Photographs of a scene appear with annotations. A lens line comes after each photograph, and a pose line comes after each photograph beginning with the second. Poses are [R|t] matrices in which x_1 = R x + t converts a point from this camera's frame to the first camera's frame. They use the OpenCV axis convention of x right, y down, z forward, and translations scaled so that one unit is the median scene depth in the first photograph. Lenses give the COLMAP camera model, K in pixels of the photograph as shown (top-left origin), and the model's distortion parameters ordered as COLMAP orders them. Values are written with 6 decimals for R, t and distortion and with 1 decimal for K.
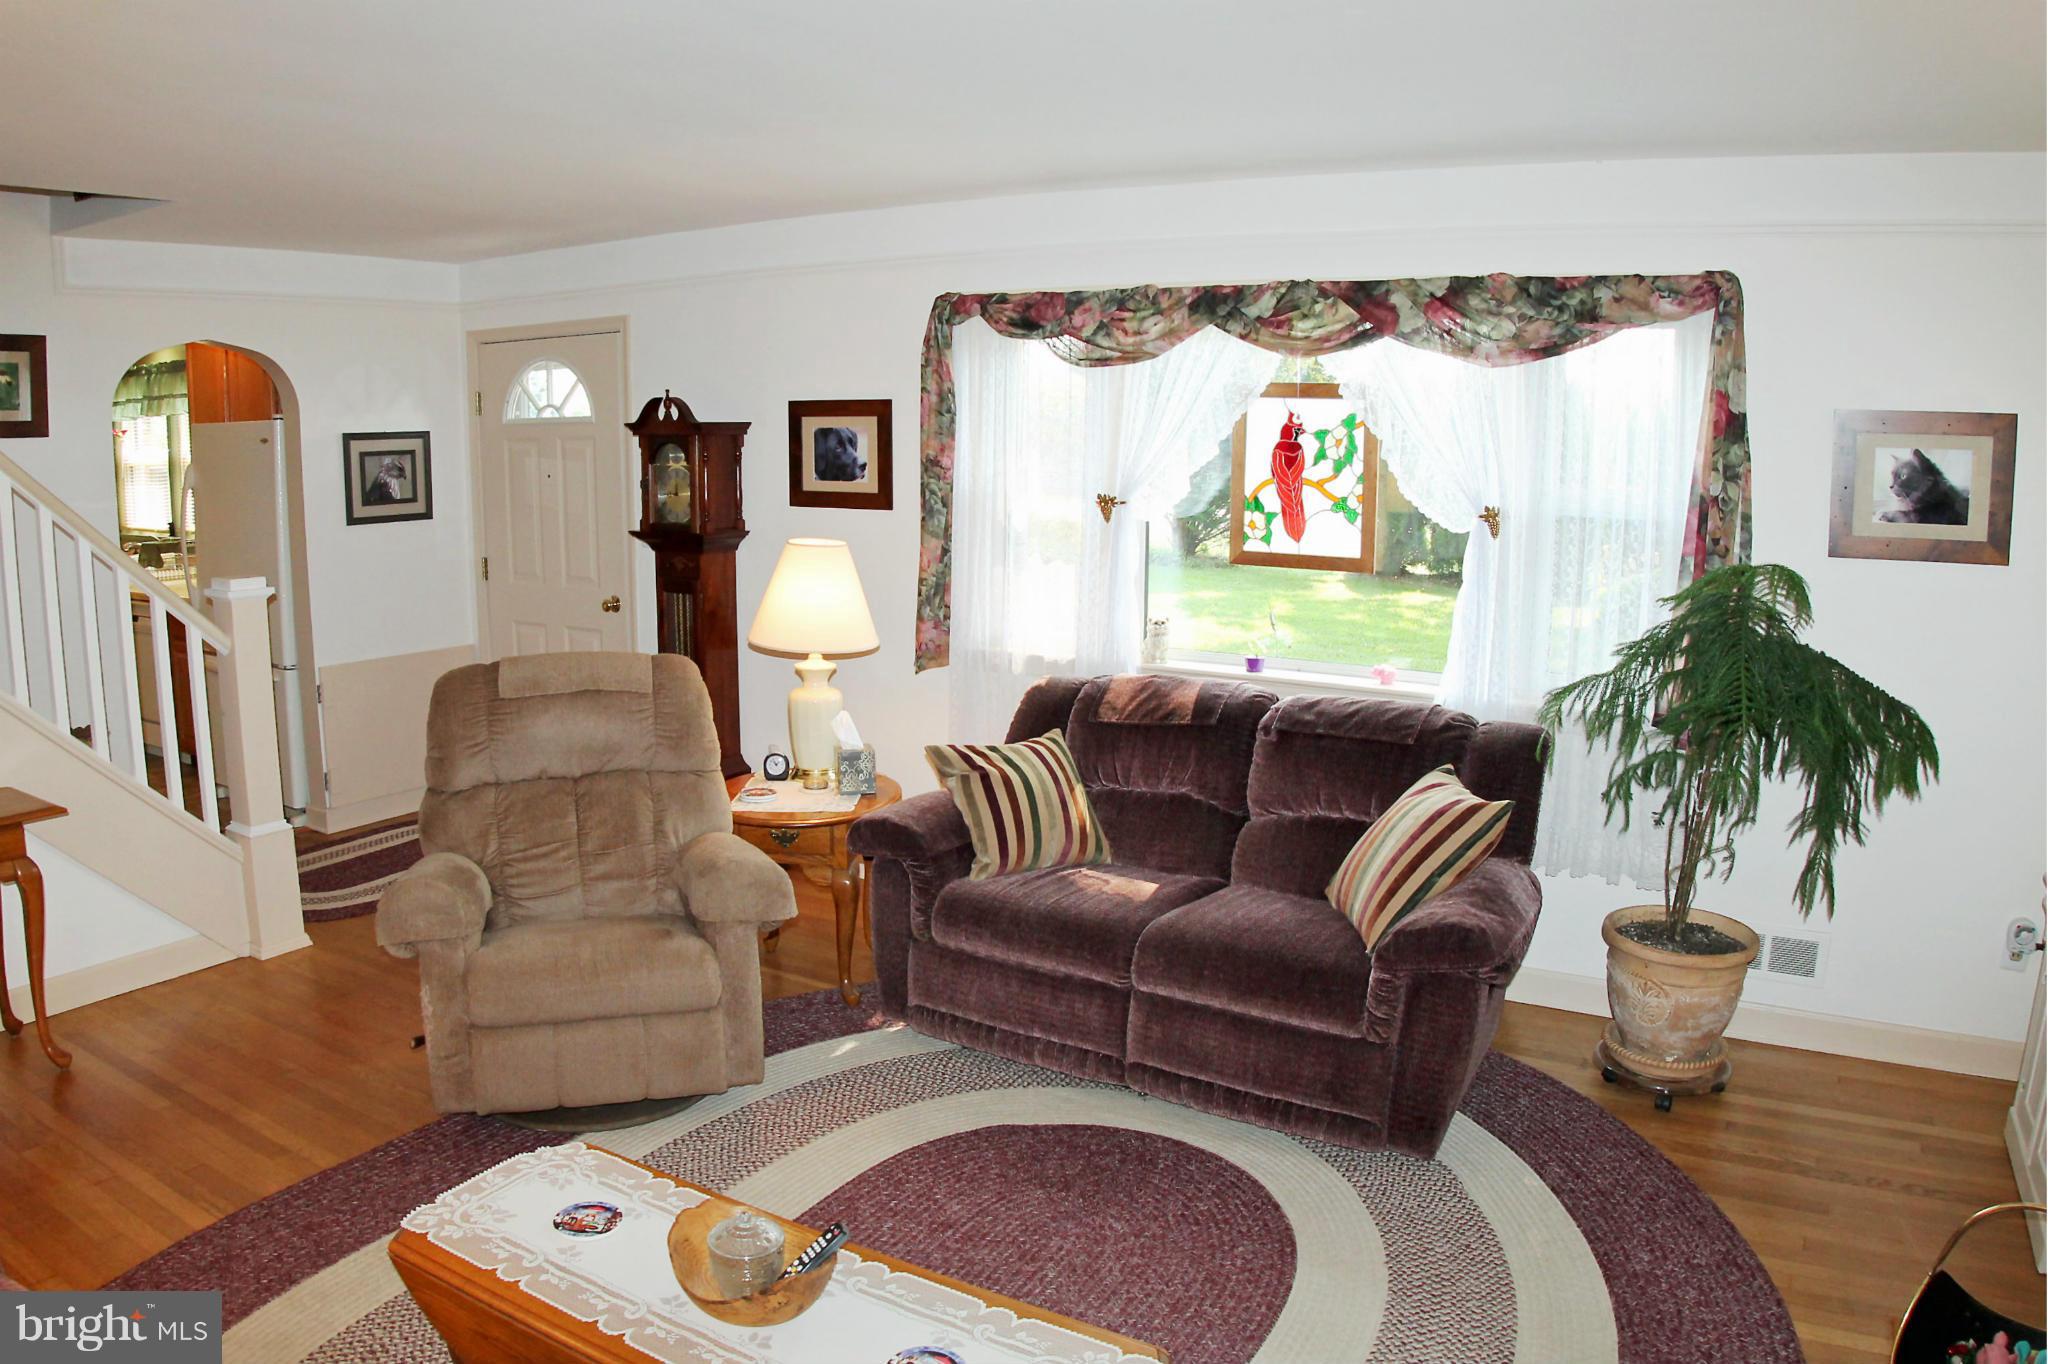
lens RADIAL K [[1416.0, 0, 1013.5], [0, 1416.0, 678.9], [0, 0, 1]] dist [-0.228774, 0.087388]
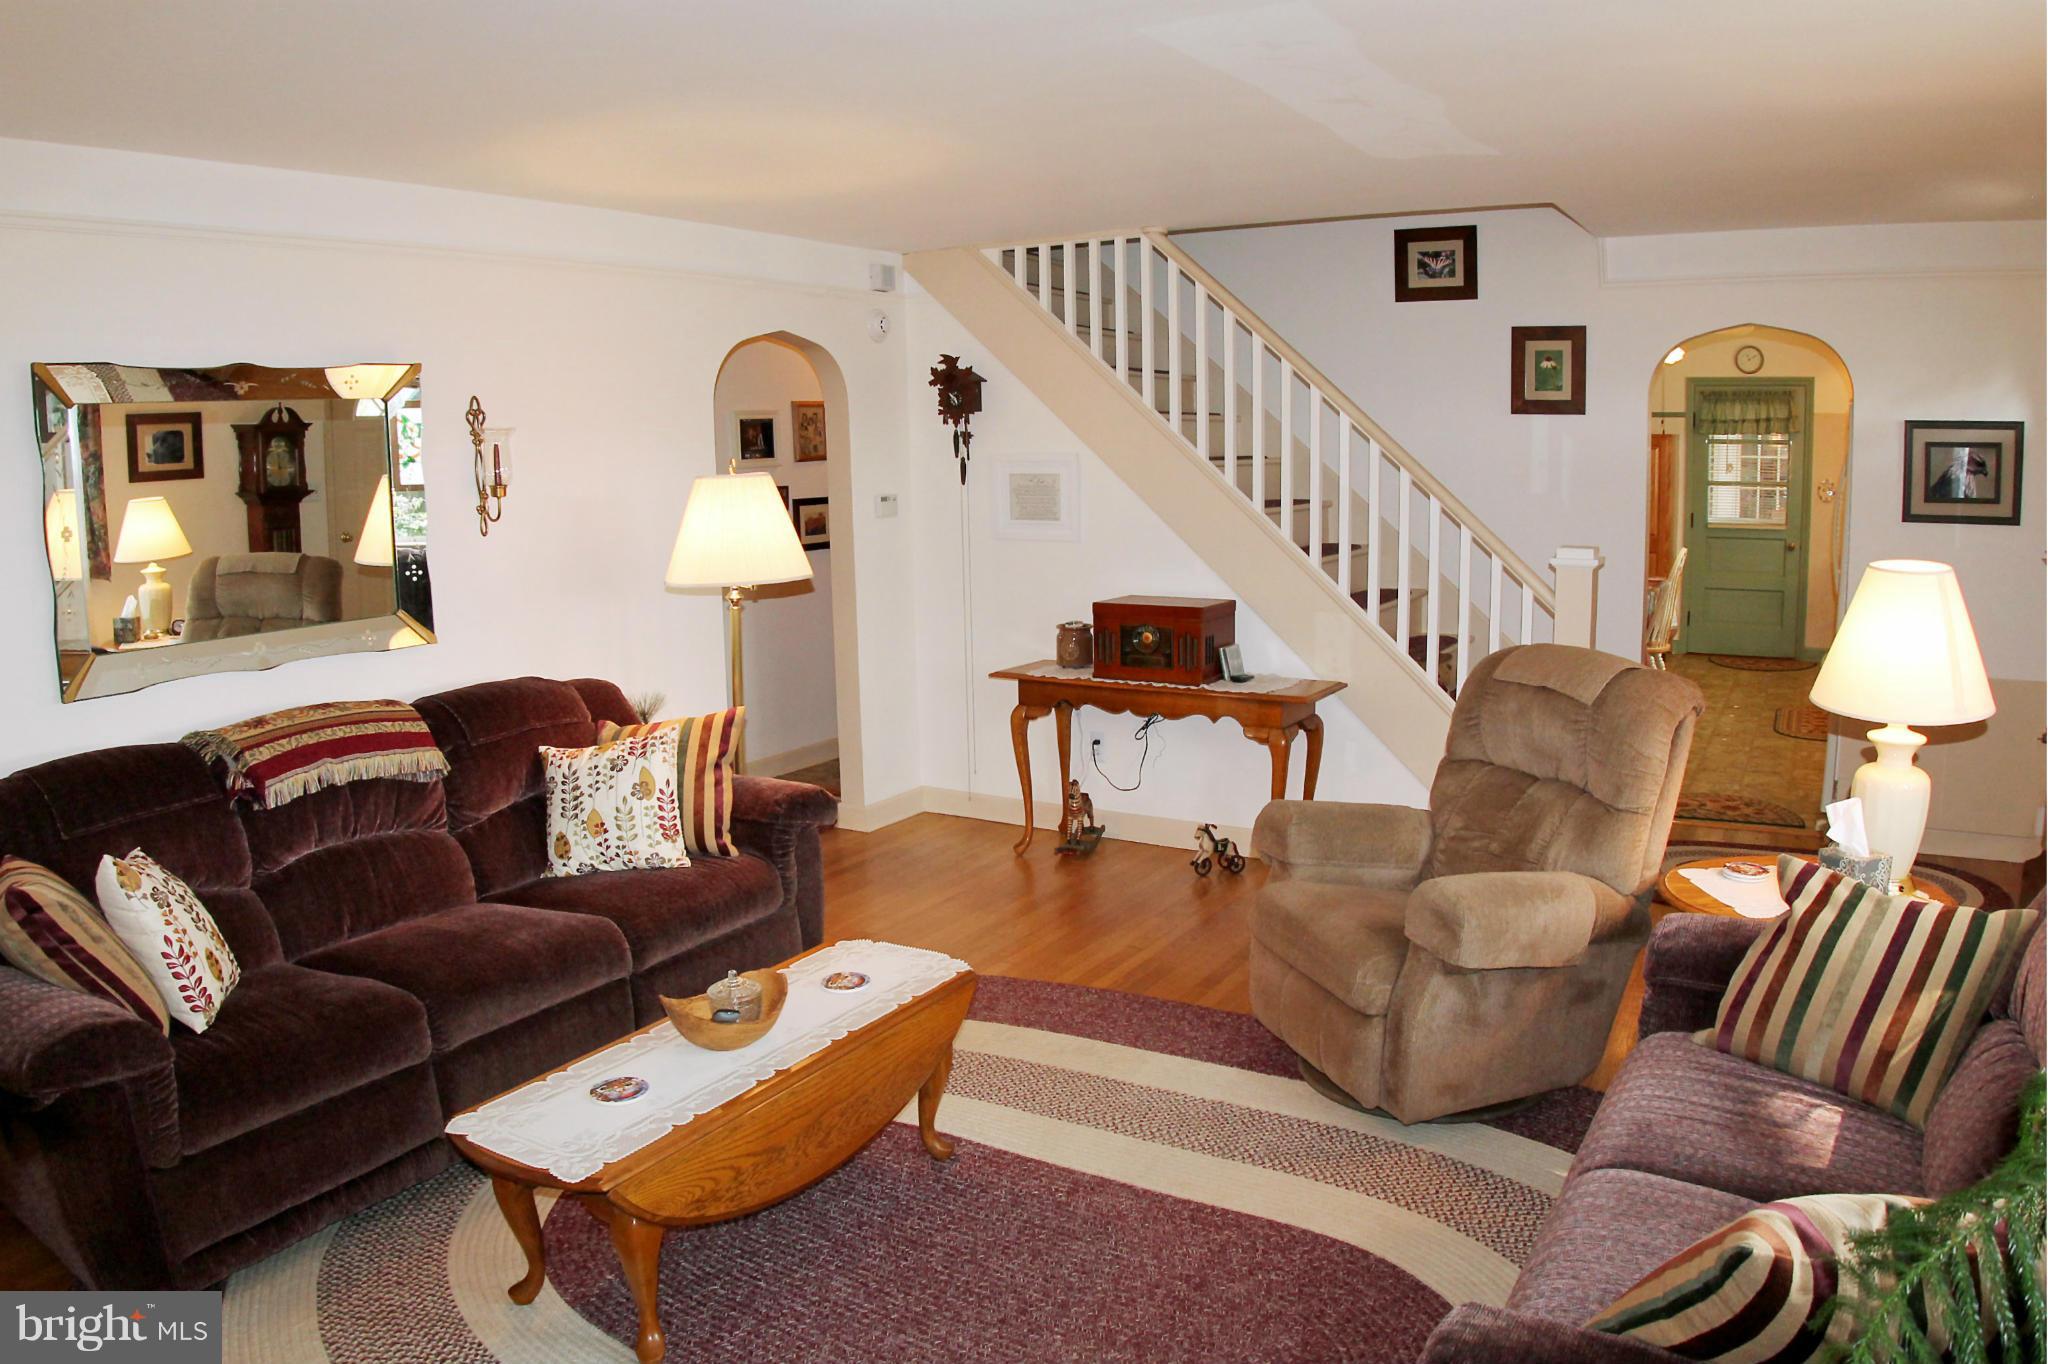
lens RADIAL K [[1416.0, 0, 1013.5], [0, 1416.0, 678.9], [0, 0, 1]] dist [-0.228774, 0.087388]
pose [[-0.007481, 0.156884, -0.987589, 0.489467], [-0.146710, 0.976757, 0.156275, -0.072726], [0.989151, 0.146058, 0.015710, 0.505070]]
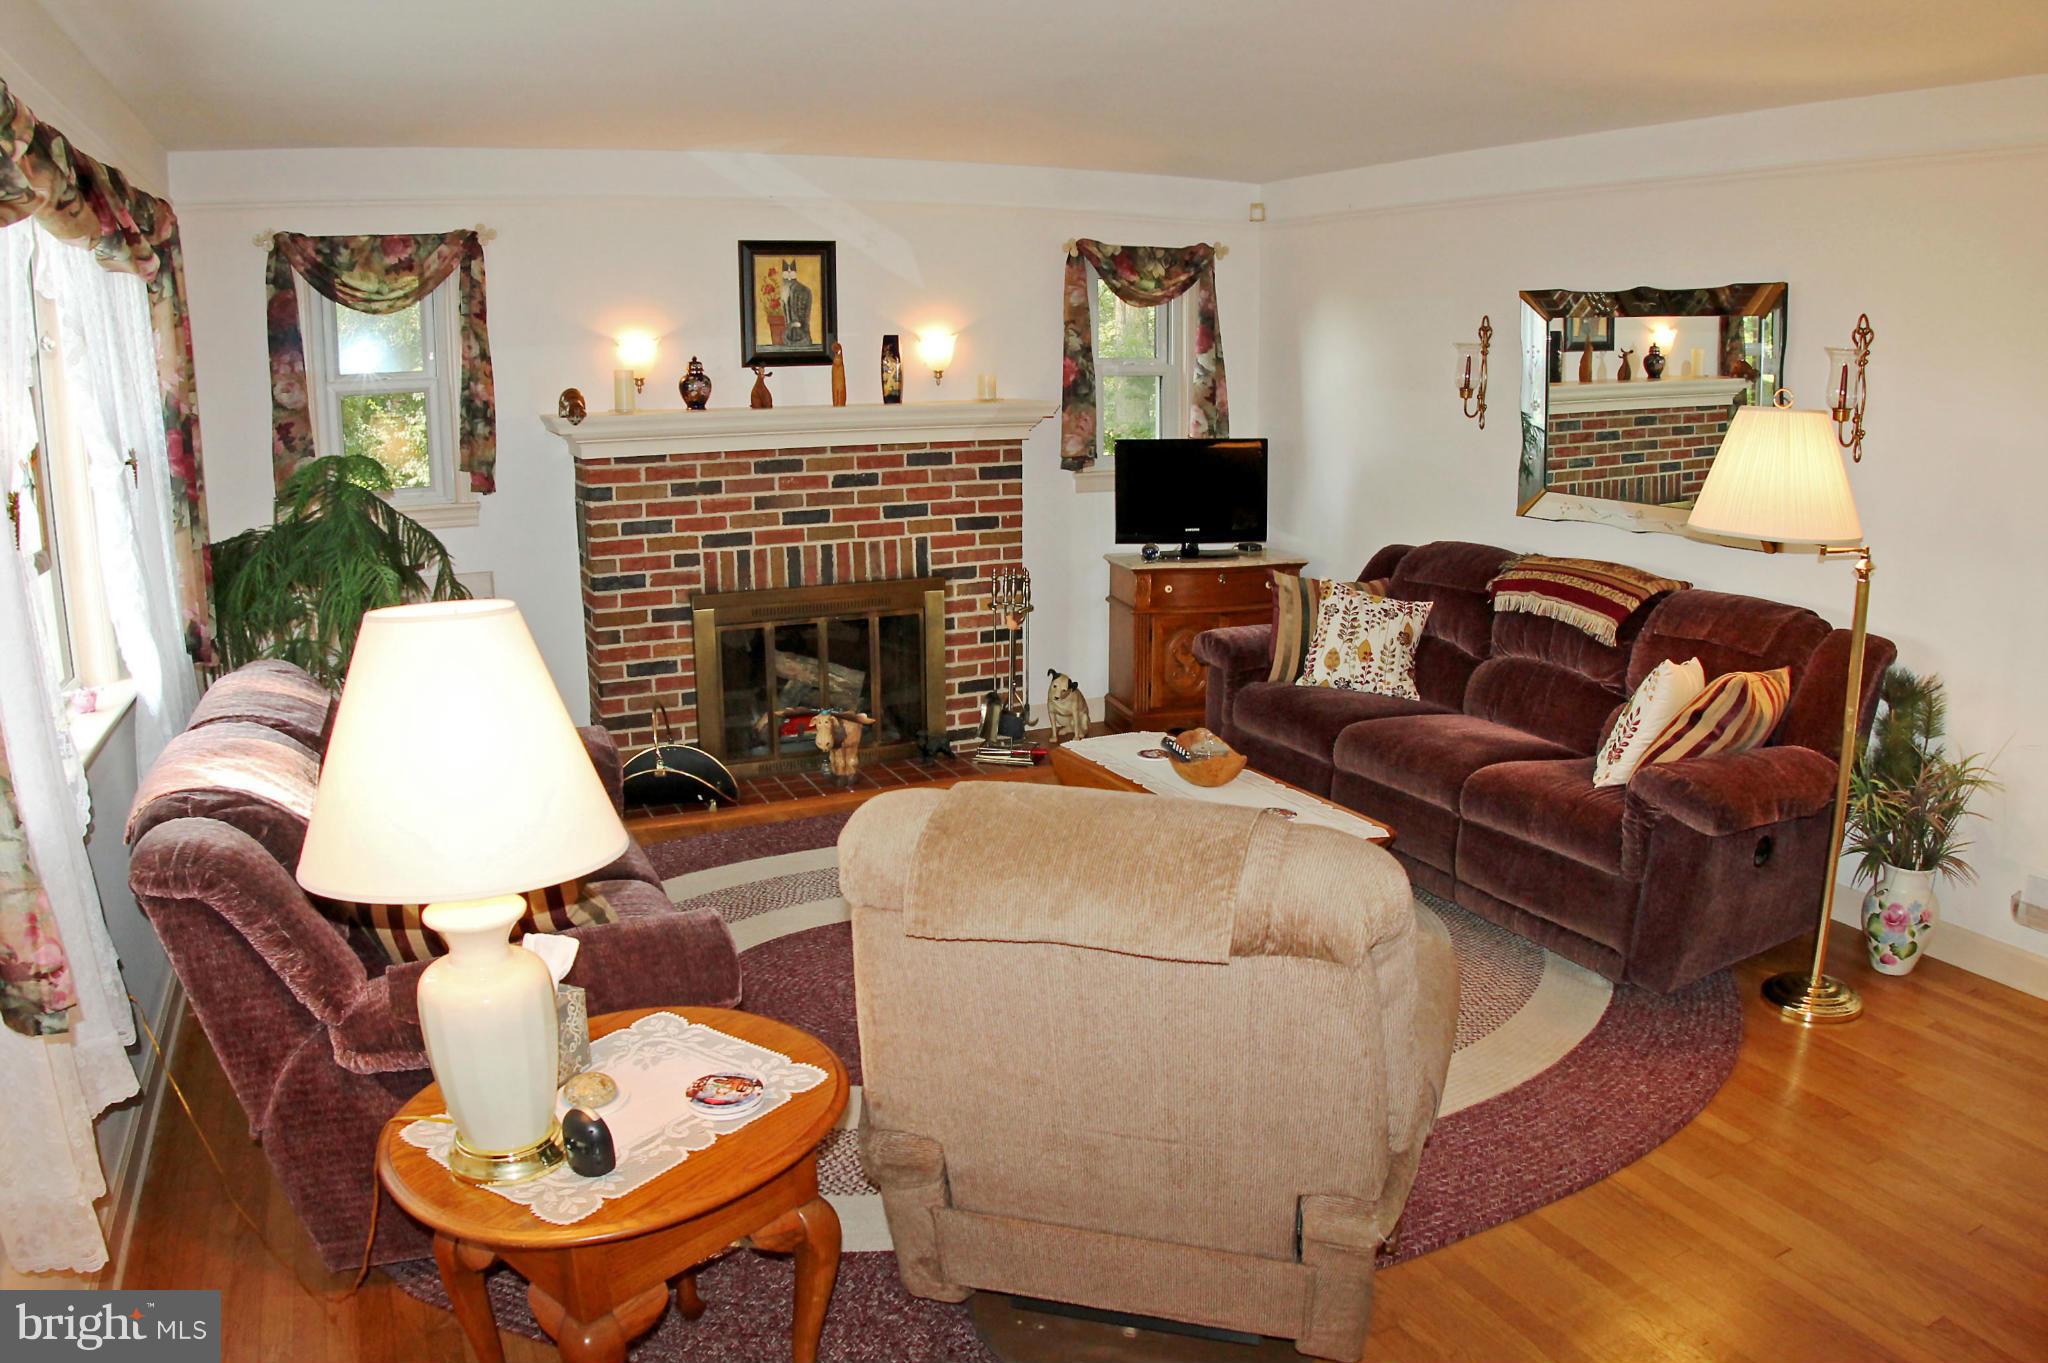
lens RADIAL K [[1416.0, 0, 1013.5], [0, 1416.0, 678.4], [0, 0, 1]] dist [-0.228774, 0.087388]
pose [[-0.832023, -0.115736, 0.542534, -0.455454], [0.096224, 0.933060, 0.346613, -0.180926], [-0.546332, 0.340594, -0.765190, 1.131615]]
